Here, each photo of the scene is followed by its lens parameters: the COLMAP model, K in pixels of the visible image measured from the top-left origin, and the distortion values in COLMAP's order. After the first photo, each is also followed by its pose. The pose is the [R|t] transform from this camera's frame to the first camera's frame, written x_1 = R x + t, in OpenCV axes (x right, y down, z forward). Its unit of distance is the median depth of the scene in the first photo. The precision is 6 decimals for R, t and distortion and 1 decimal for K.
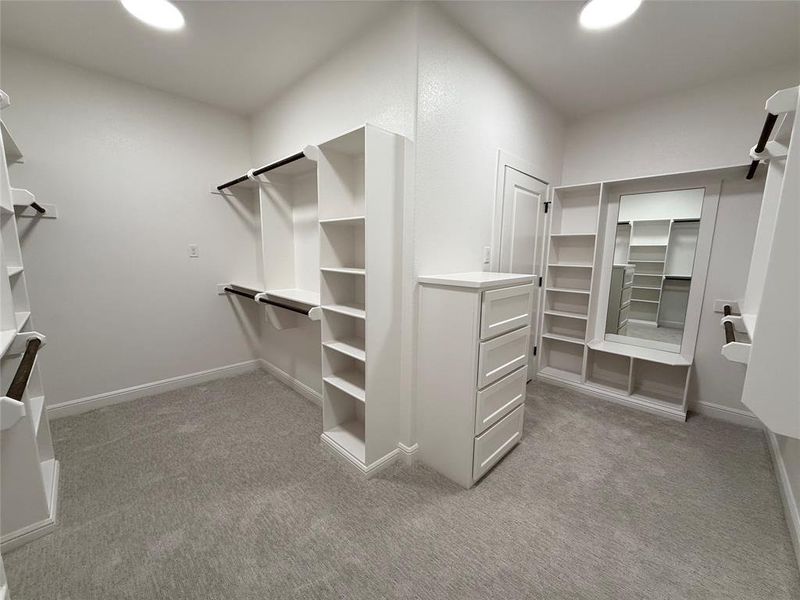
lens RADIAL K [[321.3, 0, 397.1], [0, 321.3, 299.4], [0, 0, 1]] dist [0.001496, 0.000545]
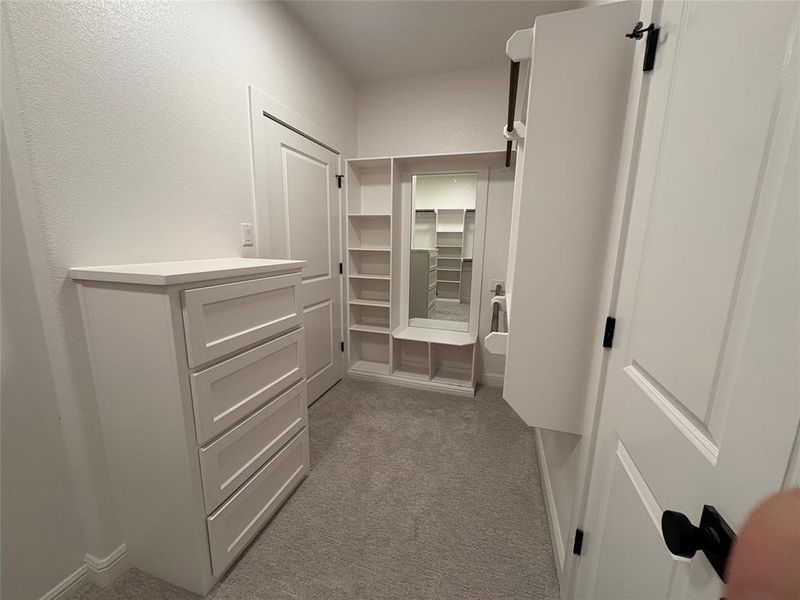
lens RADIAL K [[321.3, 0, 401.6], [0, 321.3, 301.0], [0, 0, 1]] dist [0.001496, 0.000545]
pose [[0.884482, -0.082521, 0.459219, 0.197973], [0.062211, 0.996305, 0.059212, -0.008262], [-0.462409, -0.023803, 0.886347, 0.158754]]
